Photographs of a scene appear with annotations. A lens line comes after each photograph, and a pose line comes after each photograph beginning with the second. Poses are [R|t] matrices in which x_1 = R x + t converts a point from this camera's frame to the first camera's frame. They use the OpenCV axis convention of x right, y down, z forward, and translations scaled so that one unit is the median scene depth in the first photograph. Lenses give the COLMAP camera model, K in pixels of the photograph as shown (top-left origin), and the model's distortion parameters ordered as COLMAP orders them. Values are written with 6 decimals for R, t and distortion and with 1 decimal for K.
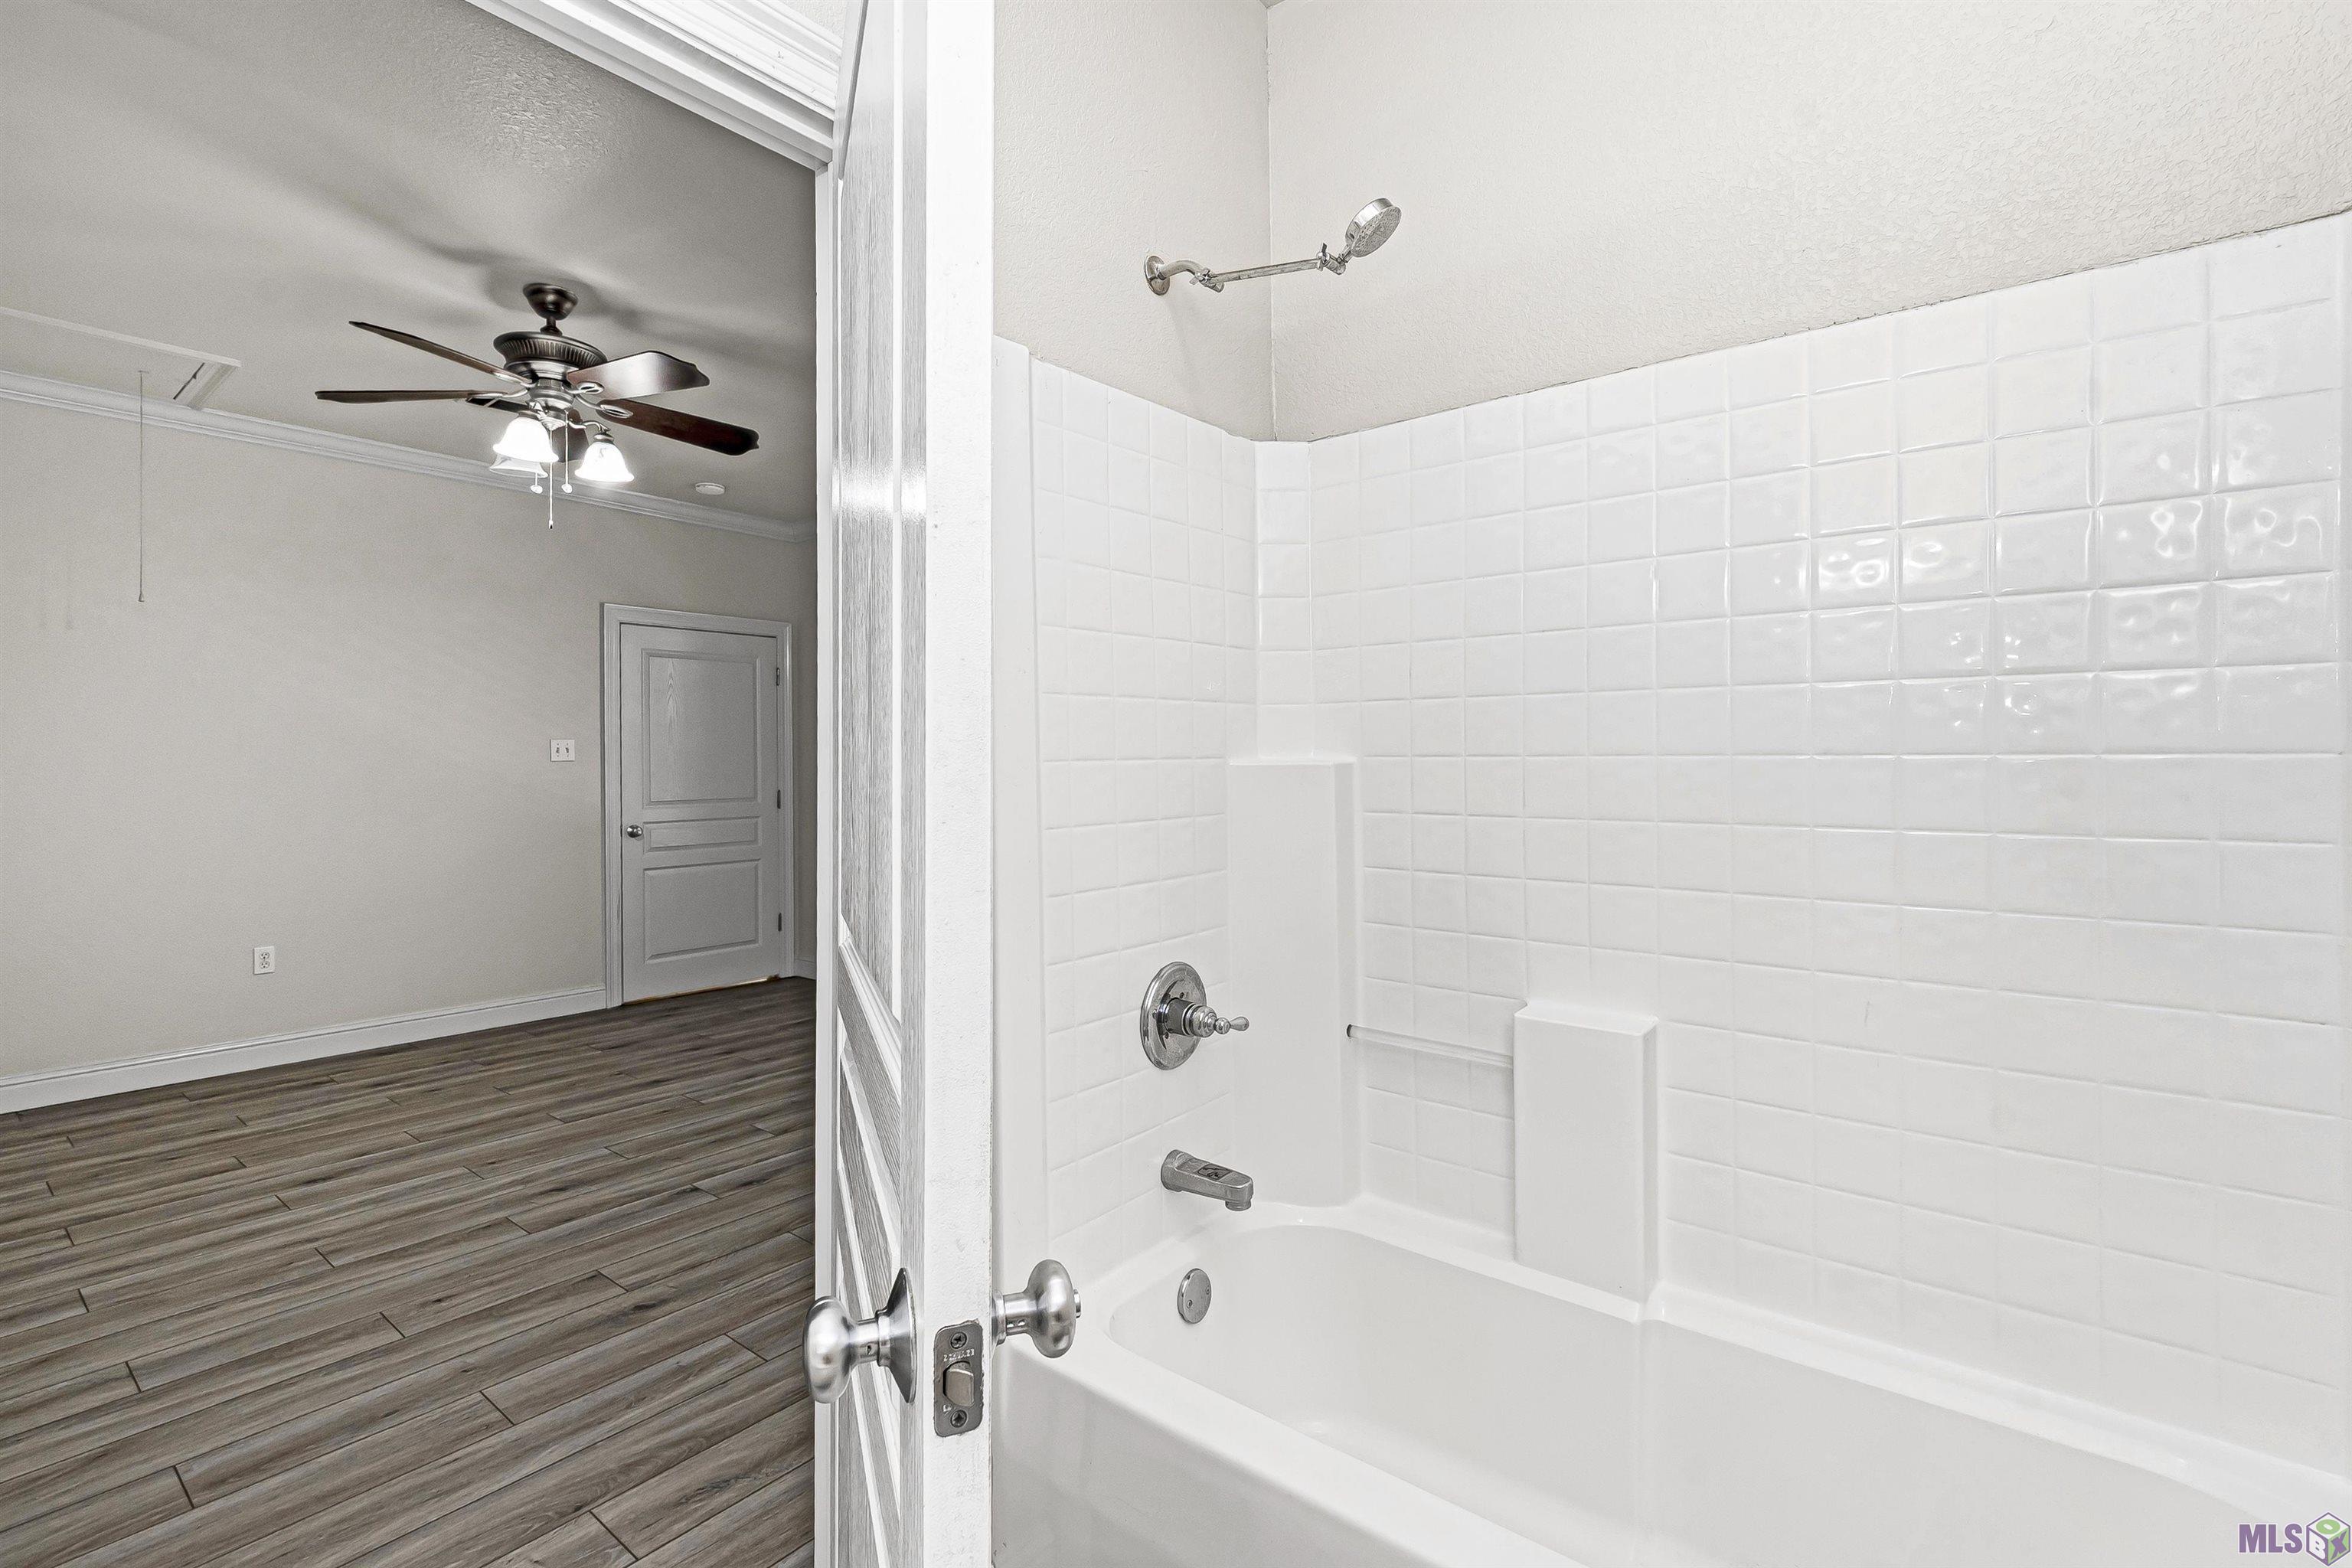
lens RADIAL K [[1056.8, 0, 1155.5], [0, 1056.8, 739.5], [0, 0, 1]] dist [-0.004098, 0.002321]
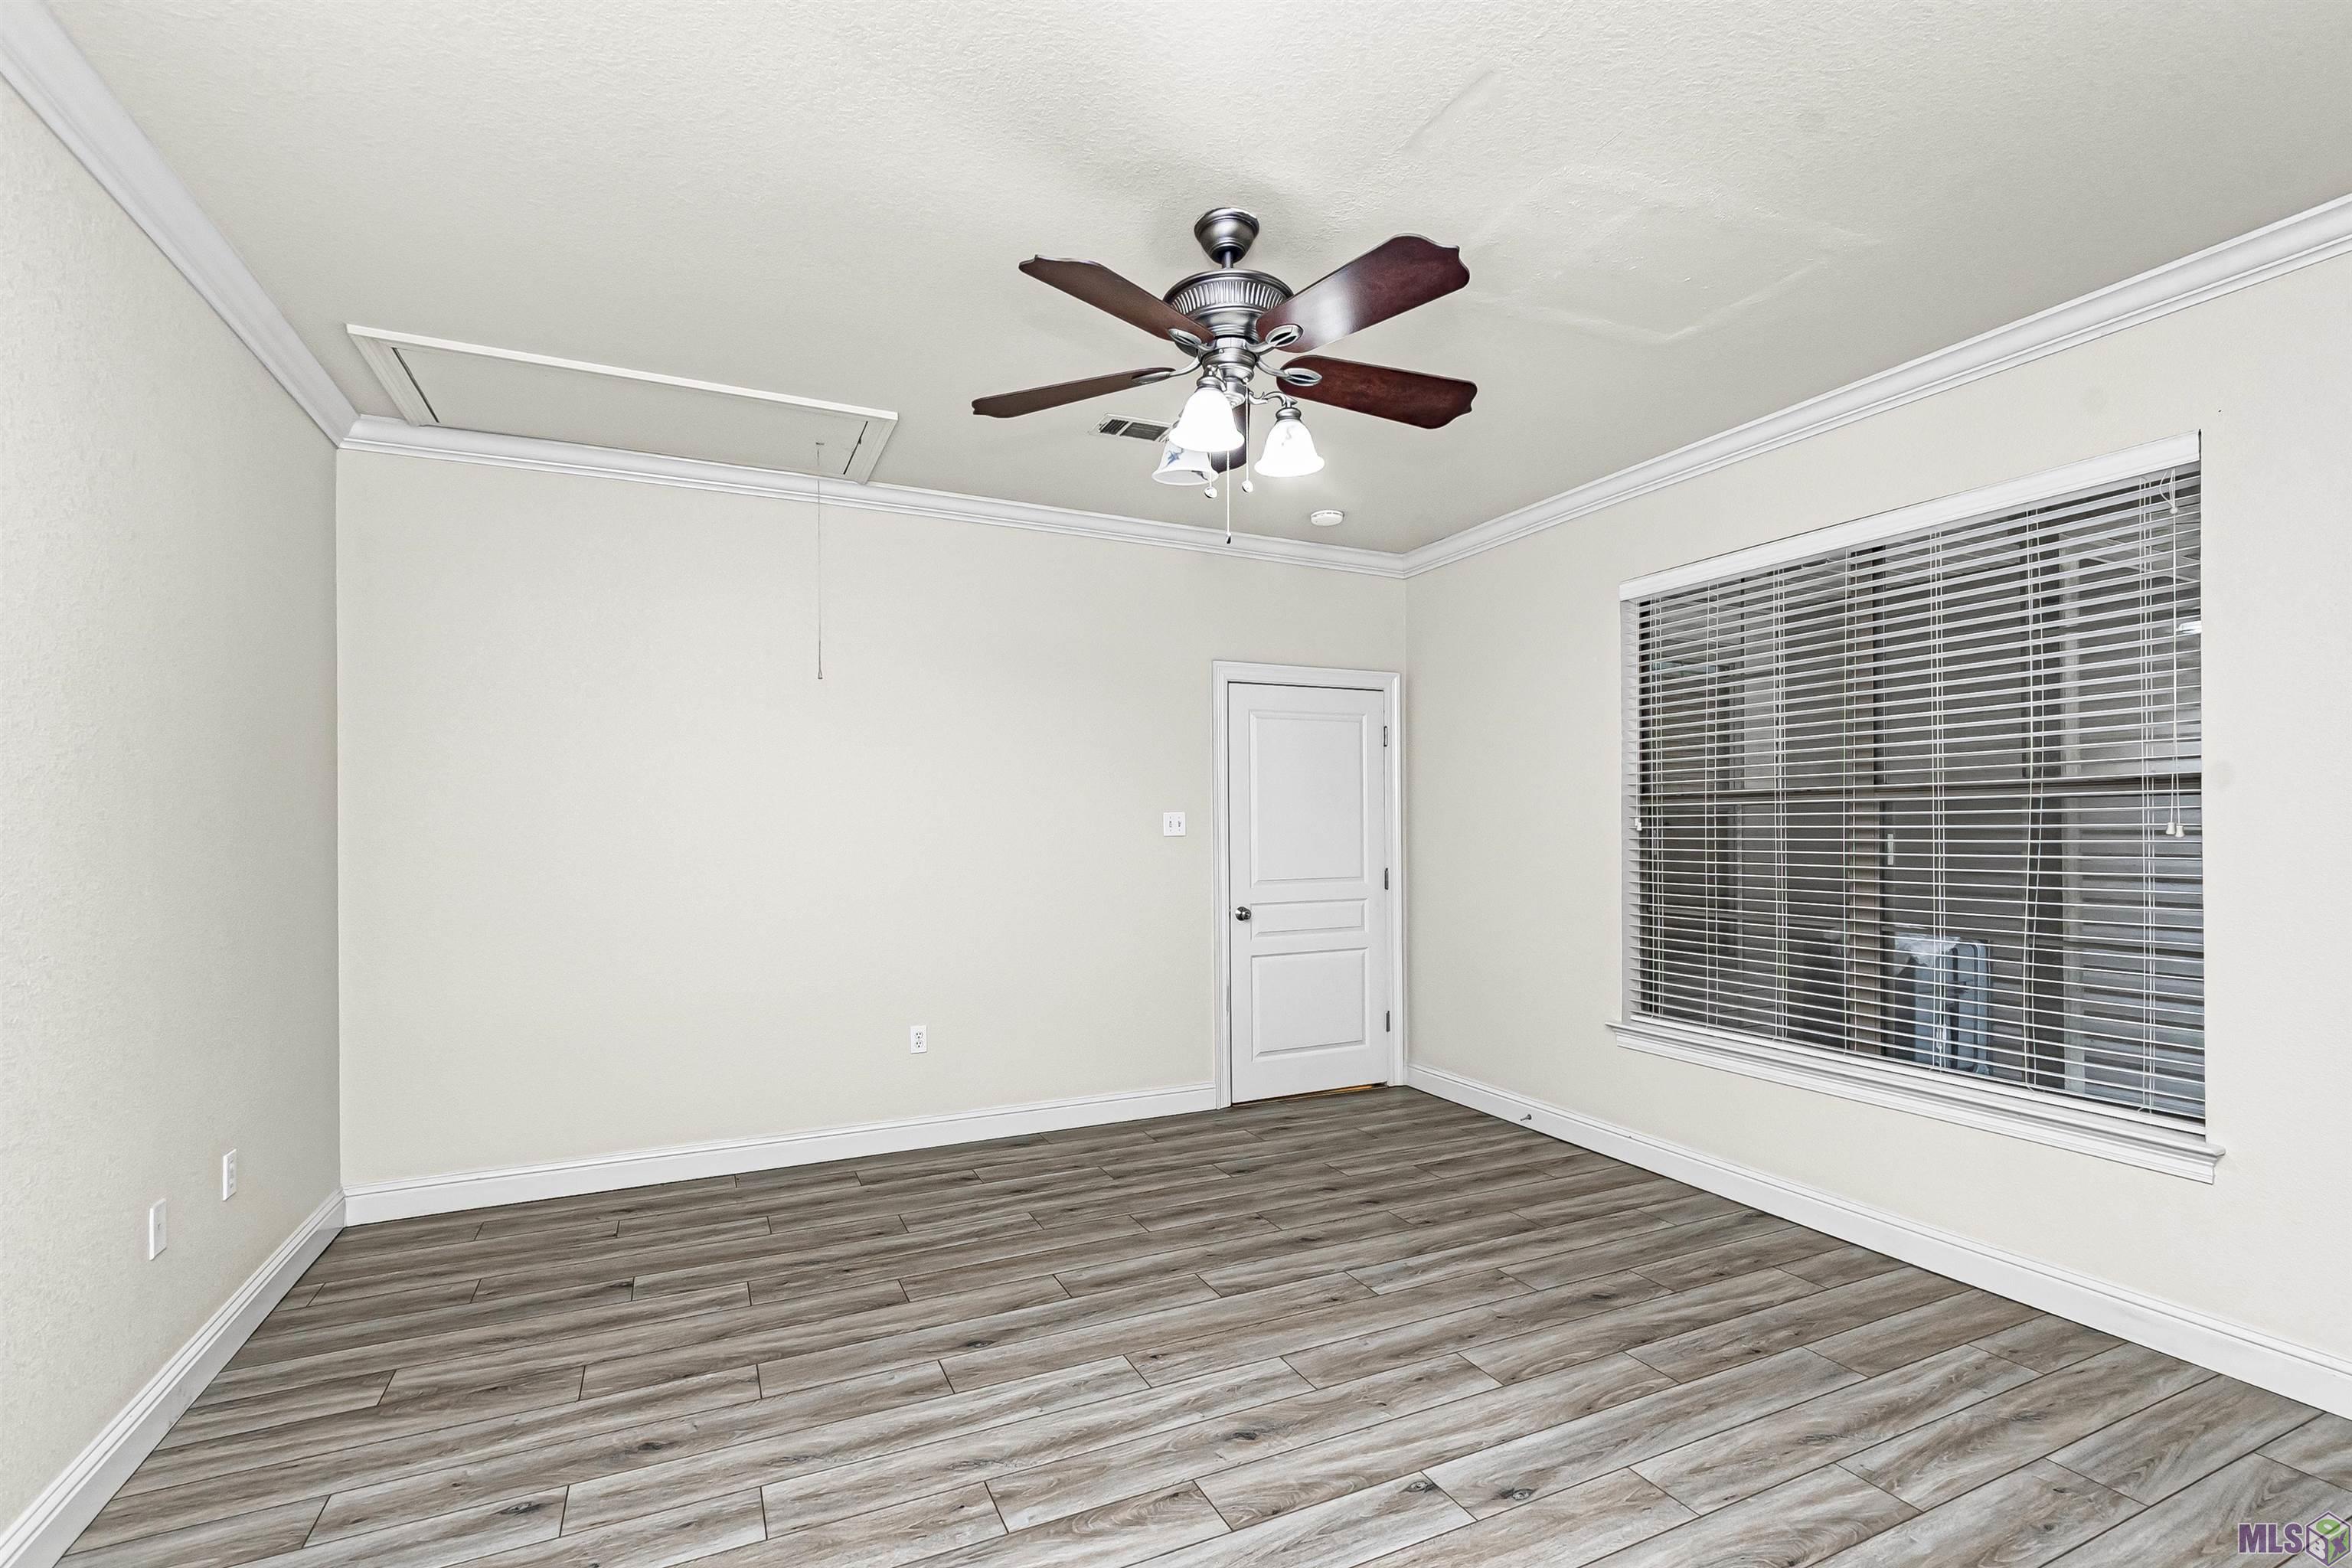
lens RADIAL K [[1056.8, 0, 1178.0], [0, 1056.8, 802.4], [0, 0, 1]] dist [-0.004098, 0.002321]
pose [[0.900914, -0.004798, -0.433971, -0.271858], [0.006992, 0.999970, 0.003460, -0.019297], [0.433942, -0.006151, 0.900920, 0.300588]]
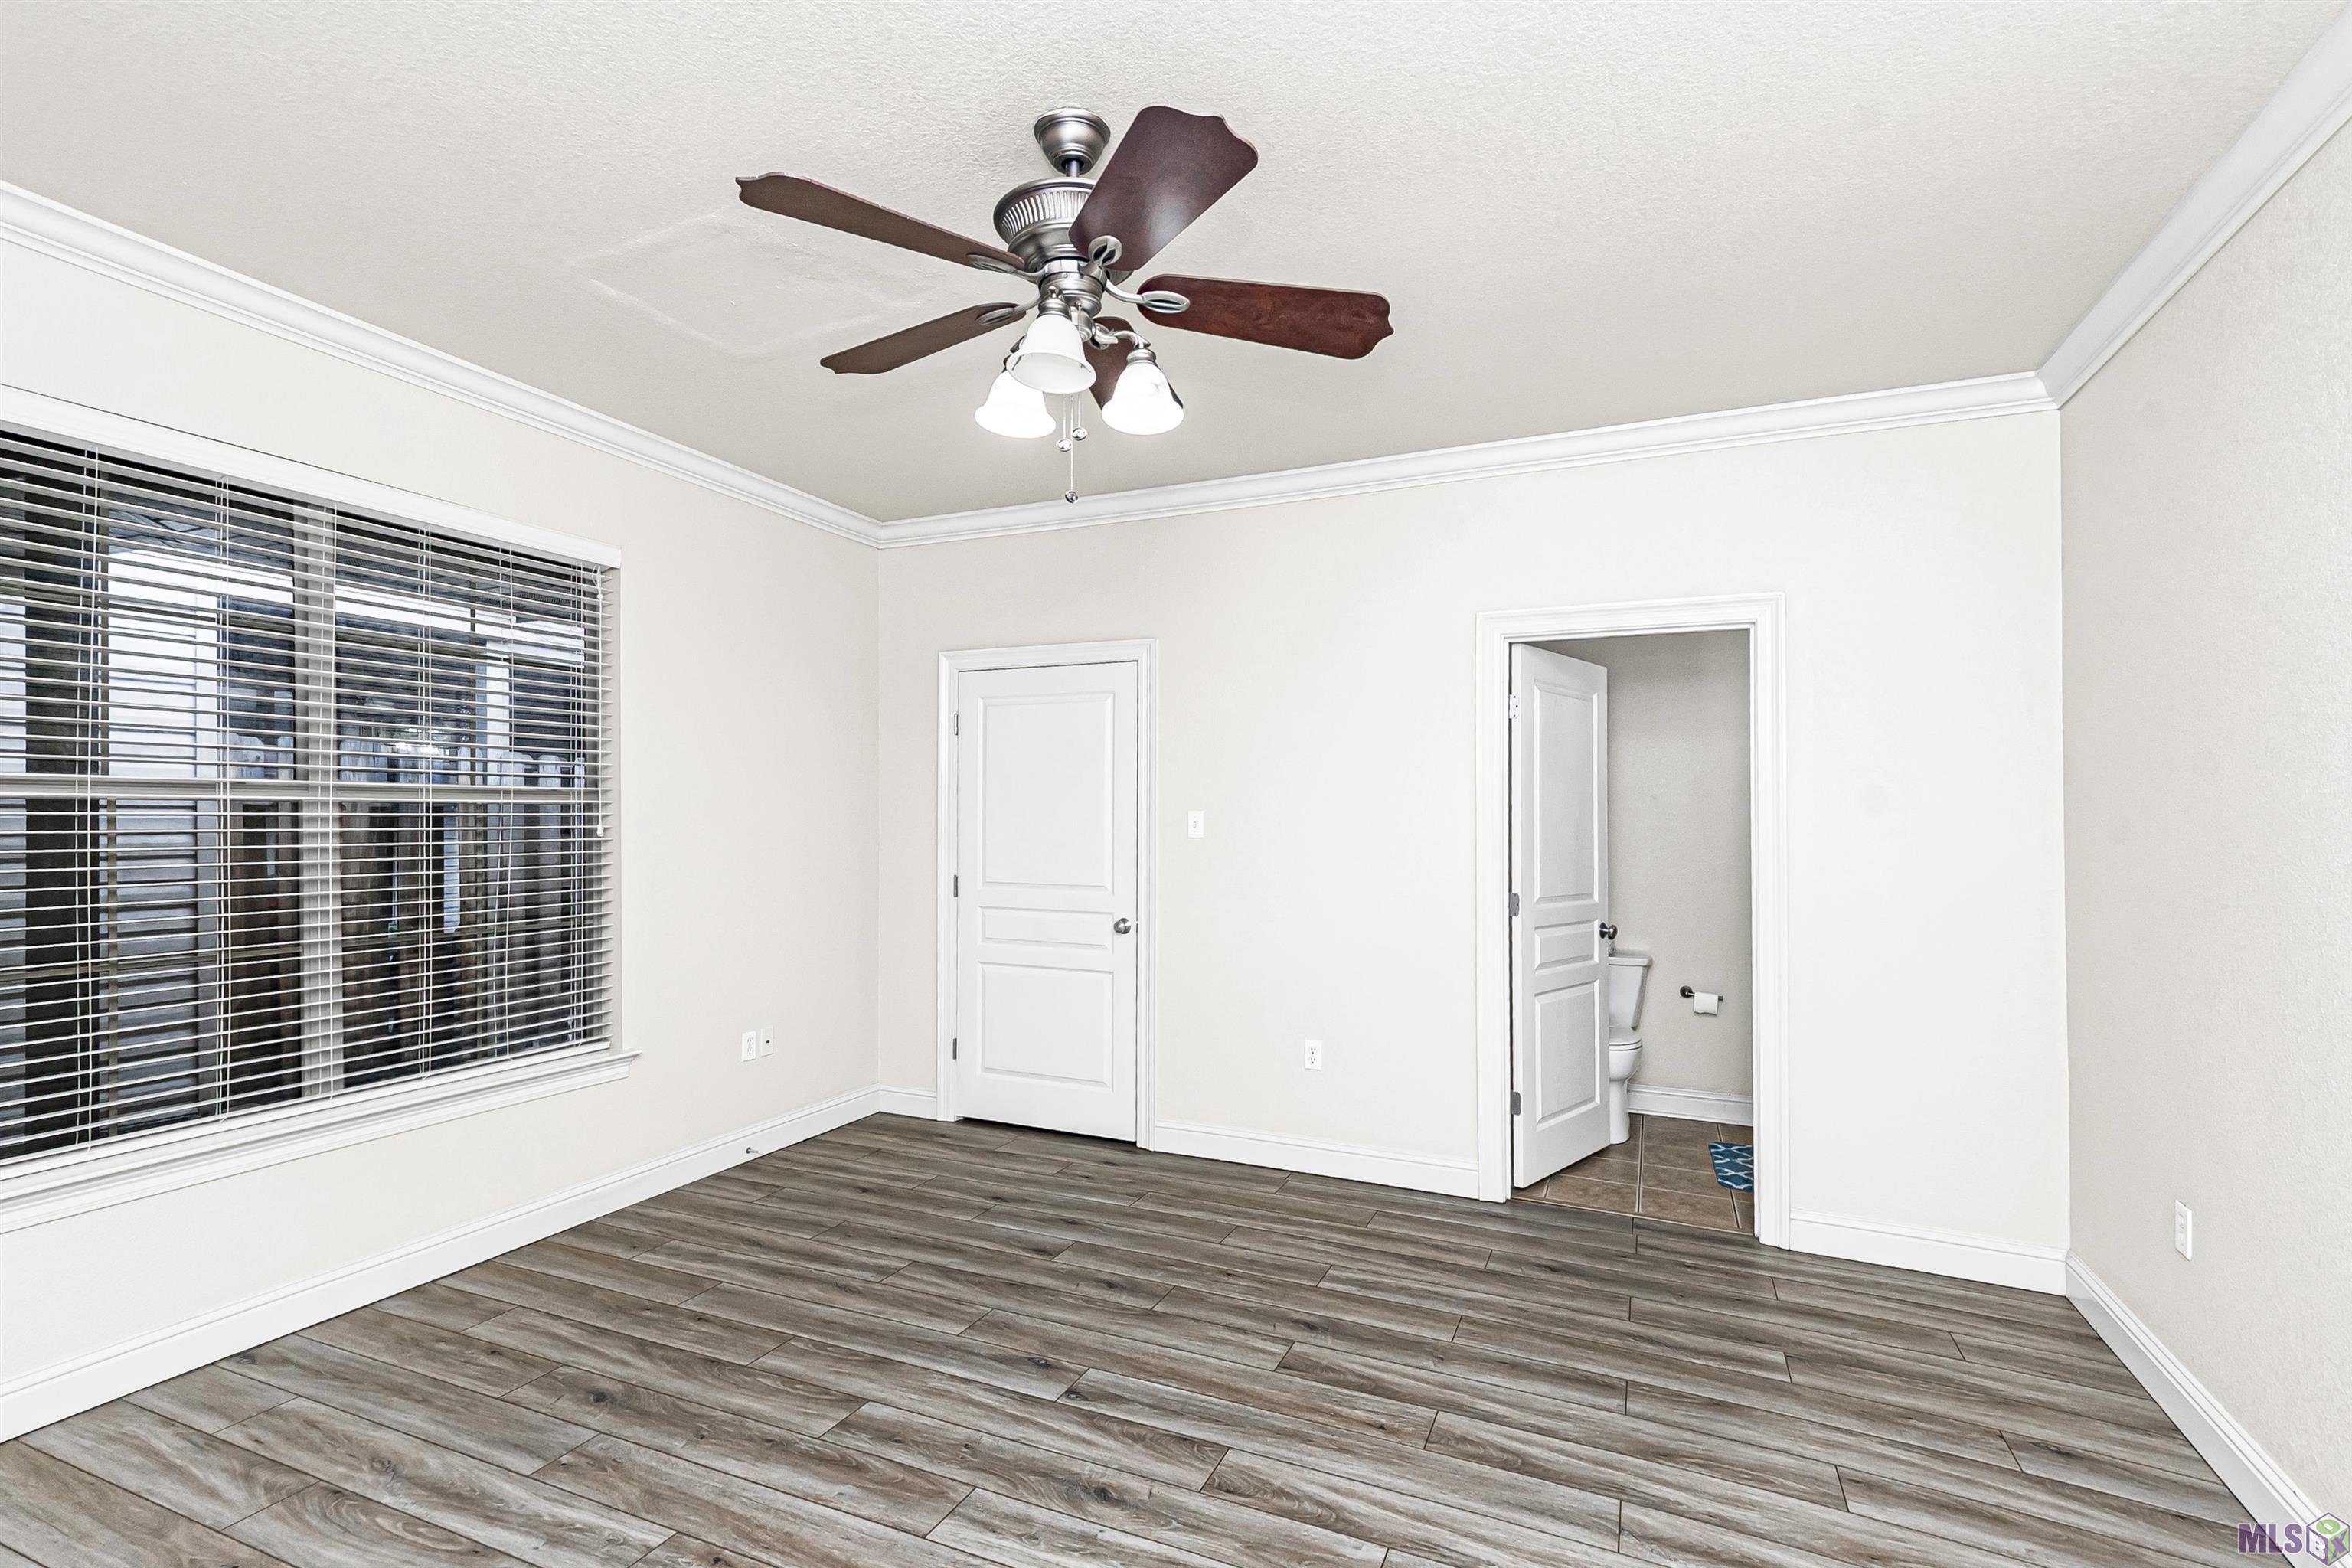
lens RADIAL K [[1056.8, 0, 1175.6], [0, 1056.8, 795.5], [0, 0, 1]] dist [-0.004098, 0.002321]
pose [[-0.246580, 0.030383, 0.968646, -1.190037], [-0.025074, 0.998974, -0.037717, 0.000897], [-0.968798, -0.033588, -0.245565, 1.081913]]
